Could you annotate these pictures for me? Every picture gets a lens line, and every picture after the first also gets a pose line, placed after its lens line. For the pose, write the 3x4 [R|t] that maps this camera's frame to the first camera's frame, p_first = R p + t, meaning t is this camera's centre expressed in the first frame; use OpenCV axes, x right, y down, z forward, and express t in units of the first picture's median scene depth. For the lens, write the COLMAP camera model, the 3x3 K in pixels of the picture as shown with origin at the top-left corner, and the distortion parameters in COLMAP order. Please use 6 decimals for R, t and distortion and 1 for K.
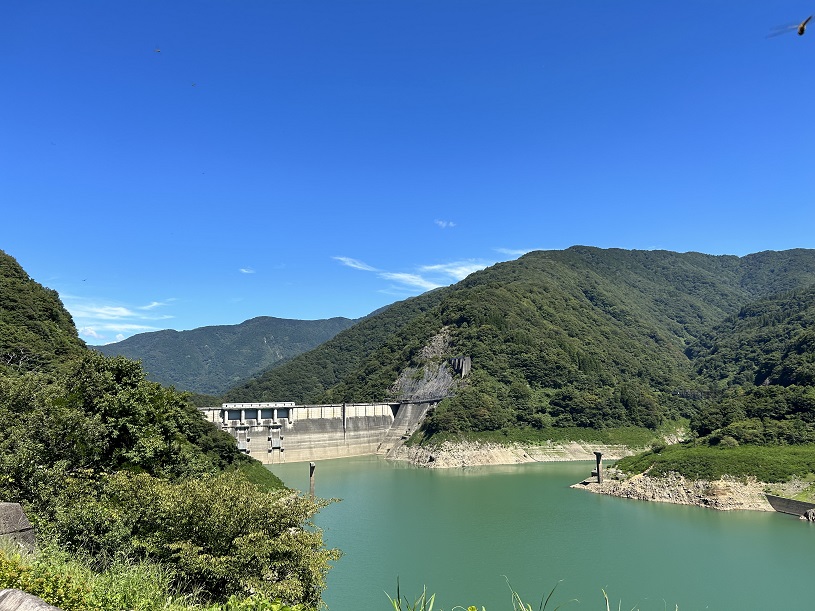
lens RADIAL K [[632.2, 0, 407.5], [0, 632.2, 305.5], [0, 0, 1]] dist [0.099506, -0.168505]
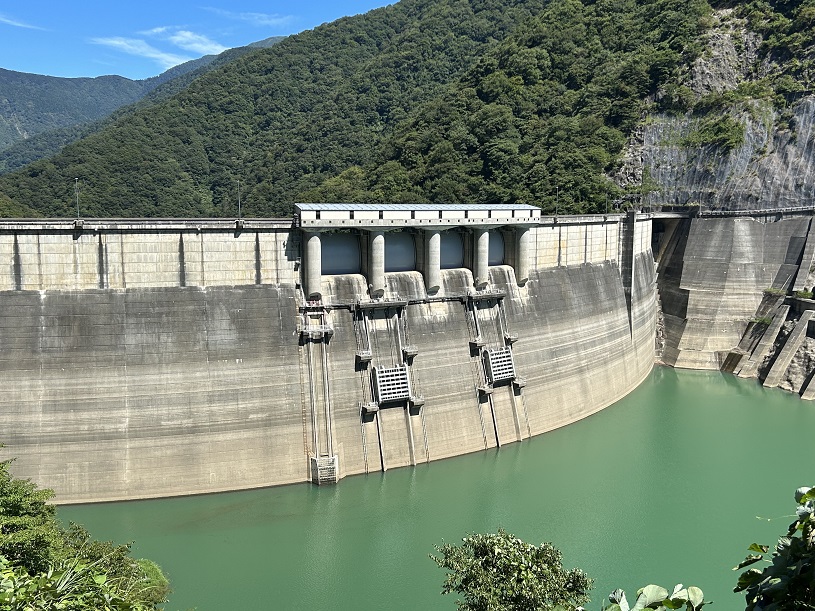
lens RADIAL K [[852.7, 0, 407.5], [0, 852.7, 305.5], [0, 0, 1]] dist [0.021079, 0.007753]
pose [[0.970362, -0.011227, 0.241397, -0.267644], [-0.051138, 0.966758, 0.250527, 0.092539], [-0.236185, -0.255446, 0.937531, 0.581883]]
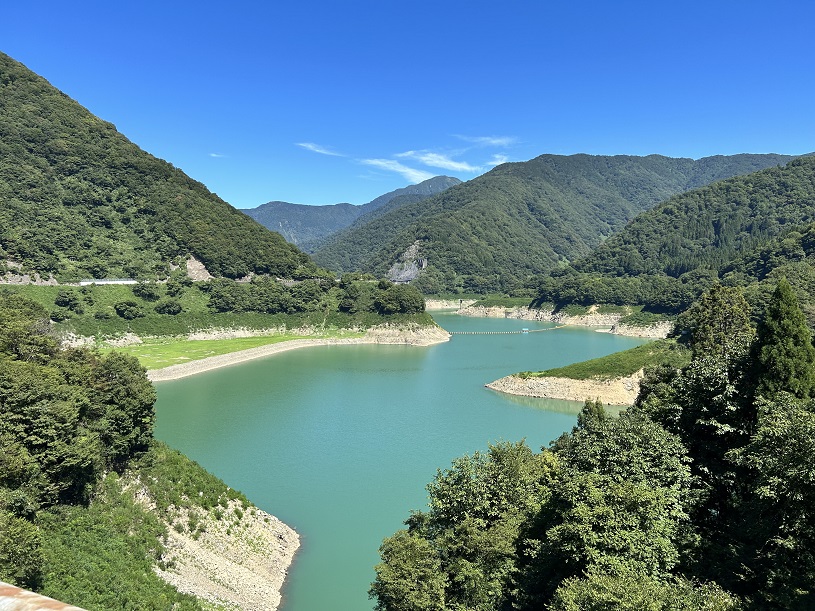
lens RADIAL K [[632.2, 0, 407.5], [0, 632.2, 305.5], [0, 0, 1]] dist [0.099506, -0.168505]
pose [[0.999856, 0.016912, -0.001104, 0.040528], [-0.016399, 0.981855, 0.188921, -0.142629], [0.004279, -0.188876, 0.981992, -0.935763]]
